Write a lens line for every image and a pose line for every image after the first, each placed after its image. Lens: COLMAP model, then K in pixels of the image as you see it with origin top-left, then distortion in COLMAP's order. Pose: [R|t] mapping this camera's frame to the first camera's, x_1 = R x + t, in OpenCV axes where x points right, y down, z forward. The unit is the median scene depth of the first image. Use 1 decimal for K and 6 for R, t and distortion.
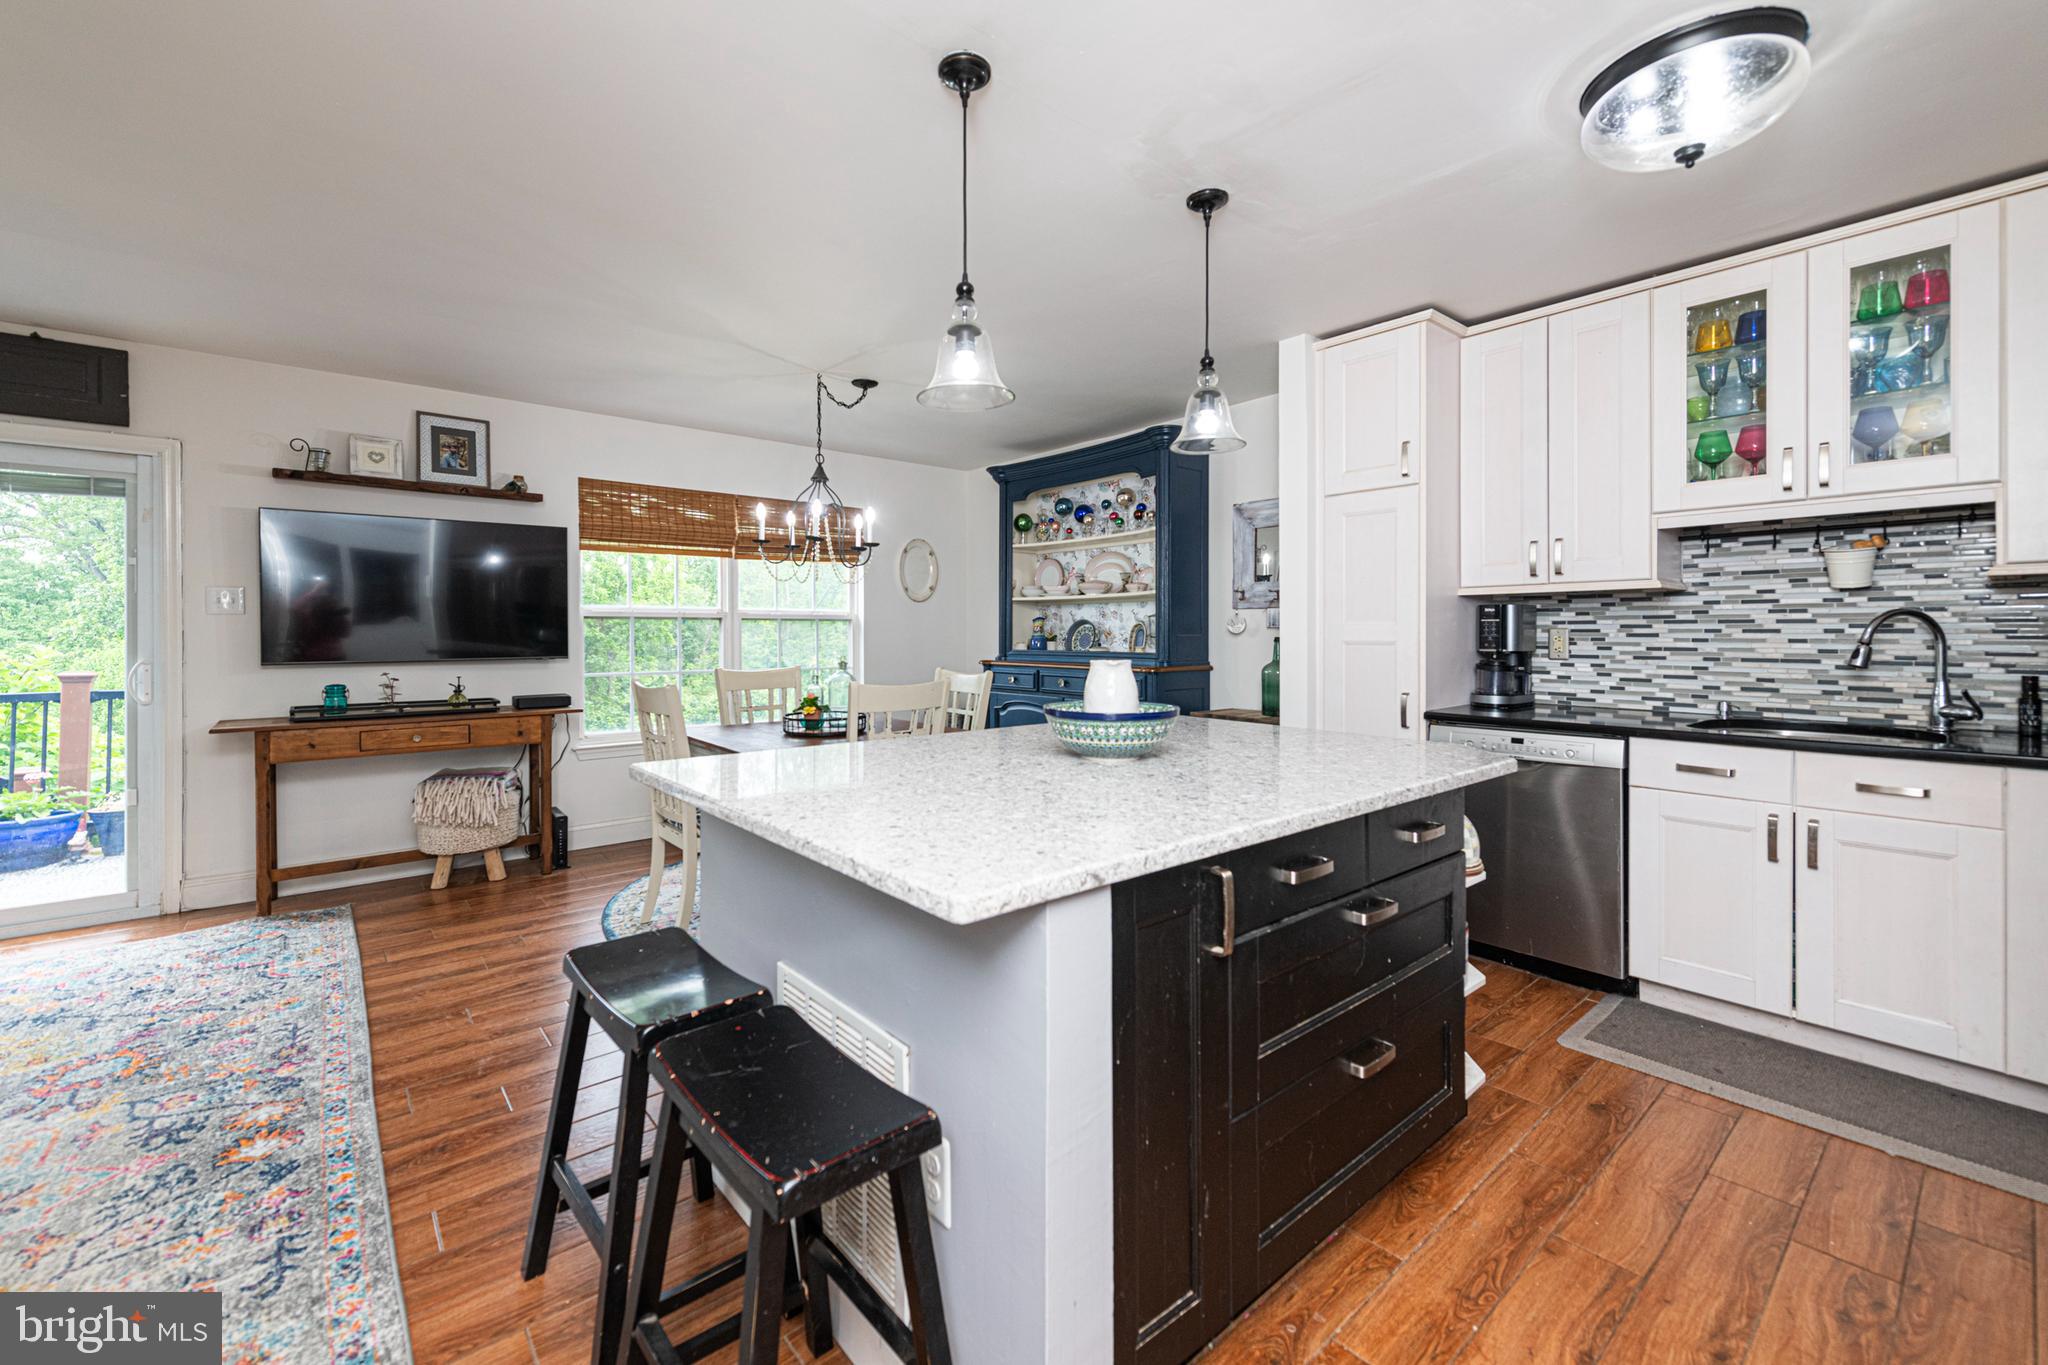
lens RADIAL K [[829.5, 0, 979.4], [0, 829.5, 633.6], [0, 0, 1]] dist [0.015102, -0.004206]
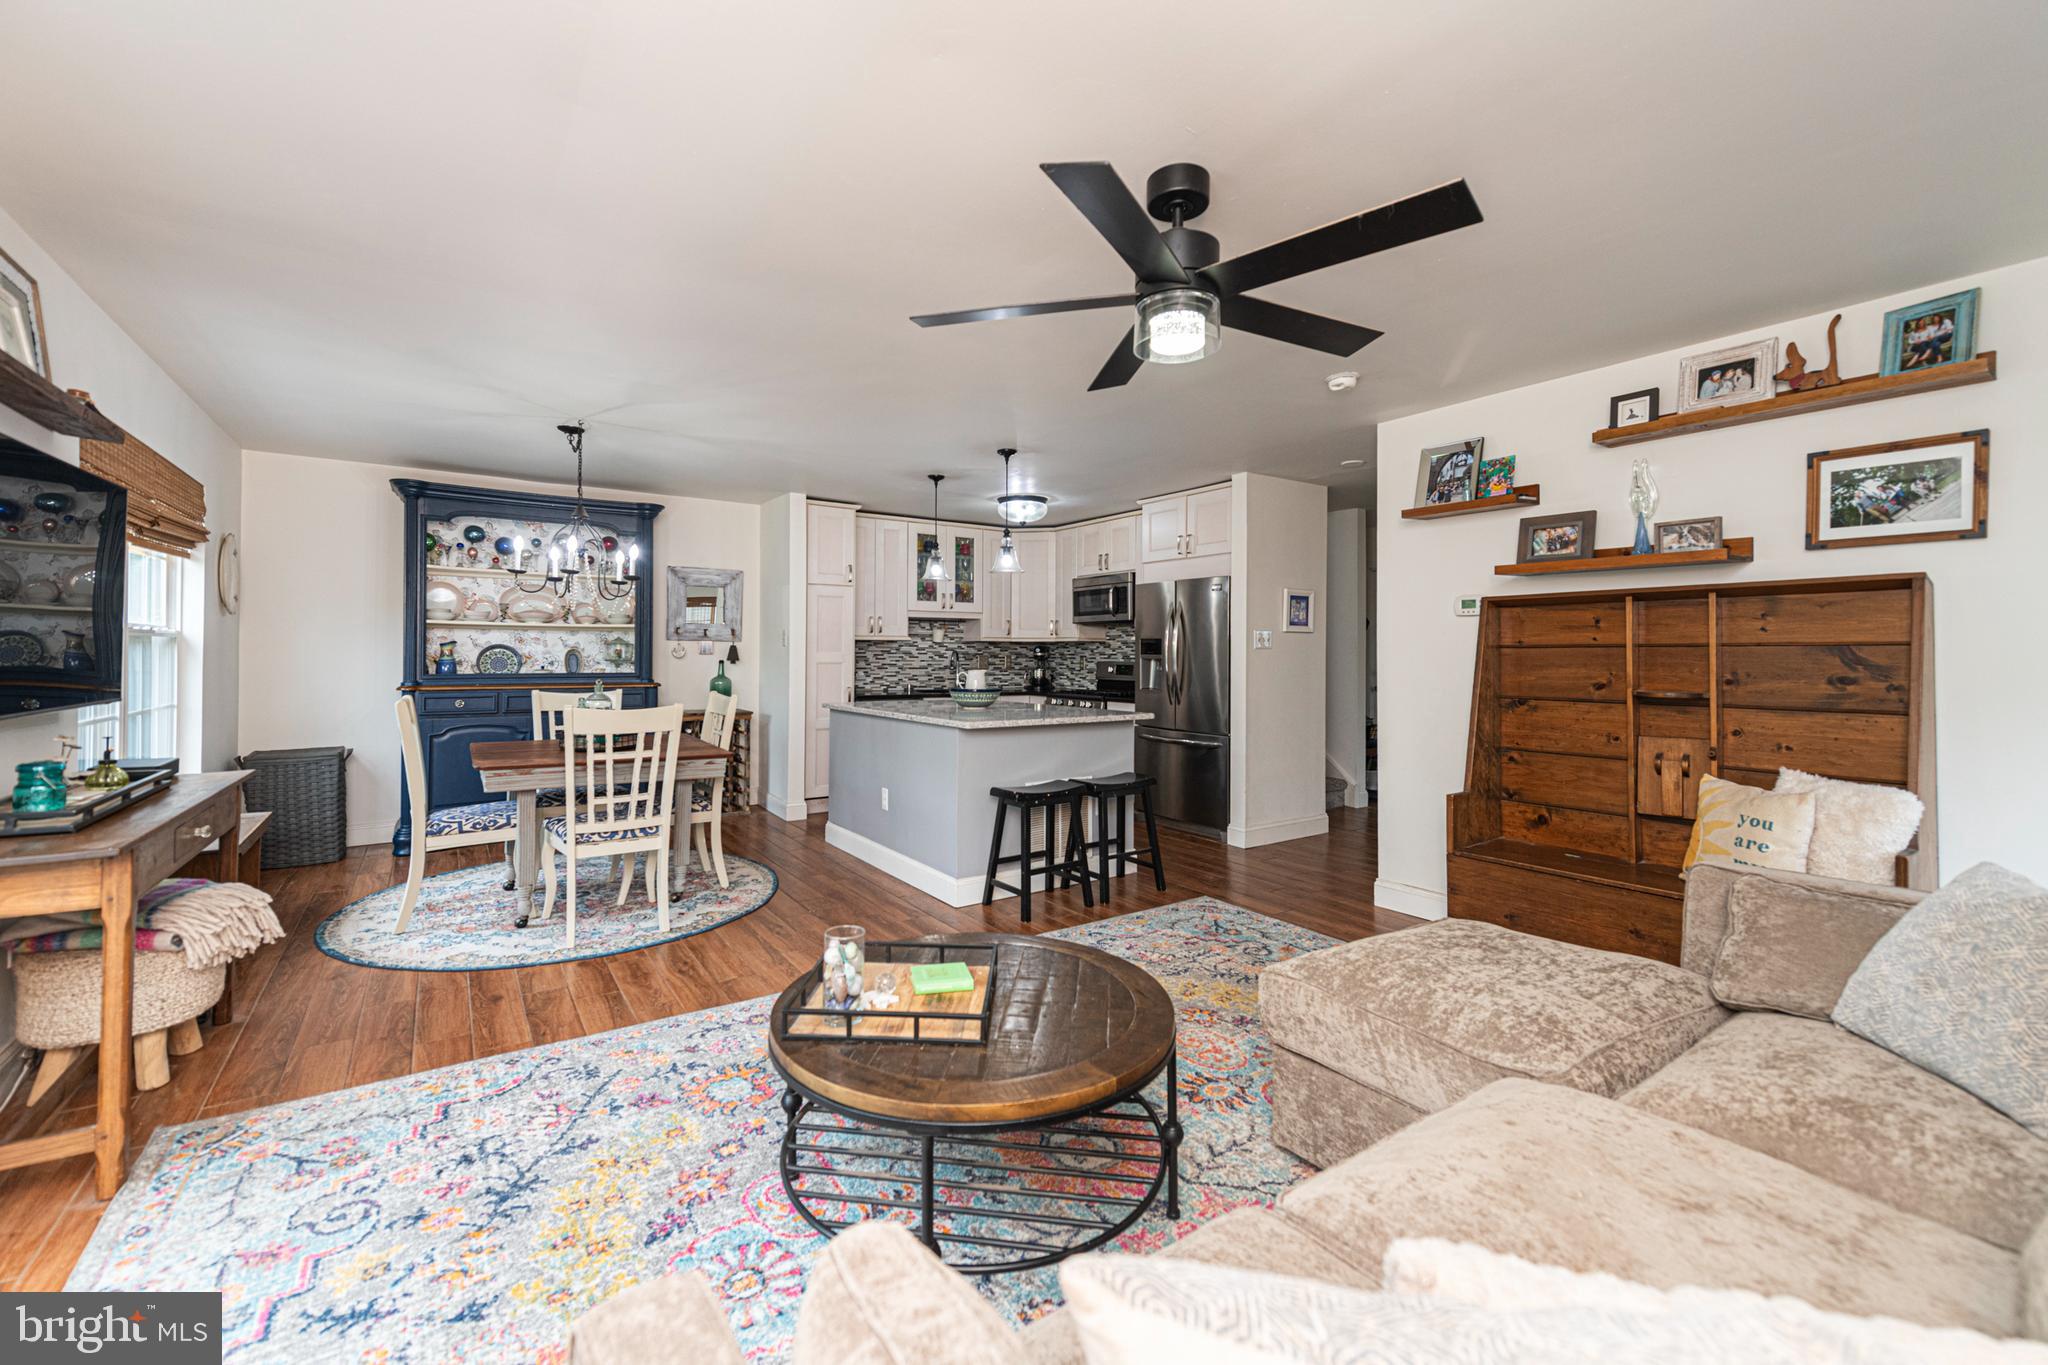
lens RADIAL K [[833.1, 0, 1028.6], [0, 833.1, 649.1], [0, 0, 1]] dist [0.004349, -0.000083]
pose [[0.070439, 0.006956, 0.997492, -1.573386], [-0.005512, 0.999963, -0.006584, -0.012405], [-0.997501, -0.005034, 0.070474, 0.433608]]
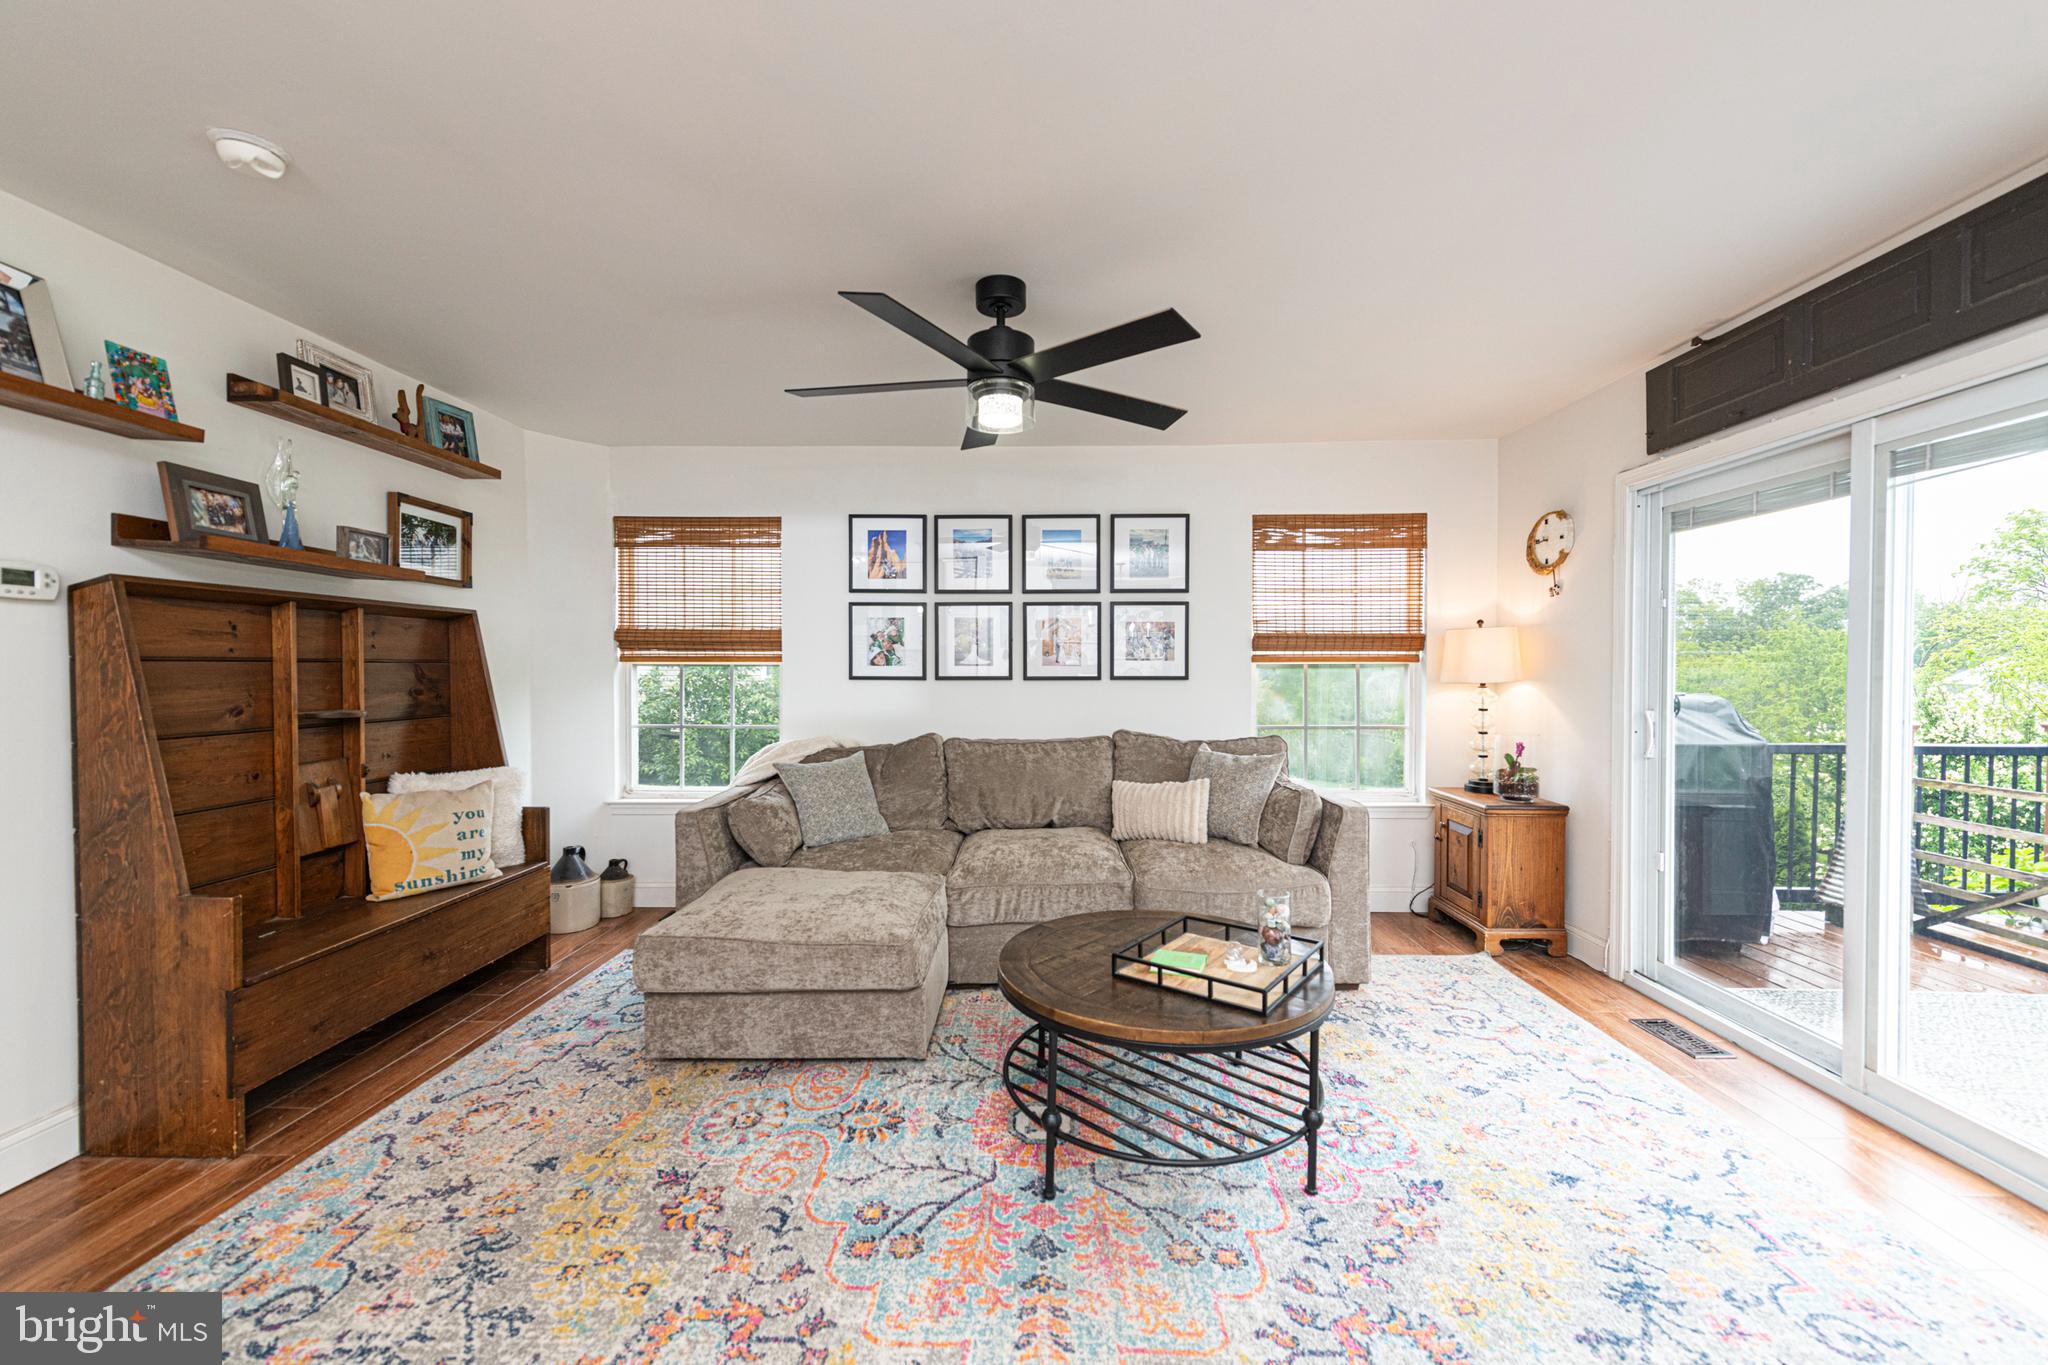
lens RADIAL K [[801.8, 0, 1028.6], [0, 801.8, 681.4], [0, 0, 1]] dist [0.011955, -0.004639]
pose [[-0.648004, 0.012021, -0.761542, -0.298236], [0.001799, 0.999897, 0.014252, -0.016356], [0.761635, 0.007866, -0.647959, 0.904471]]
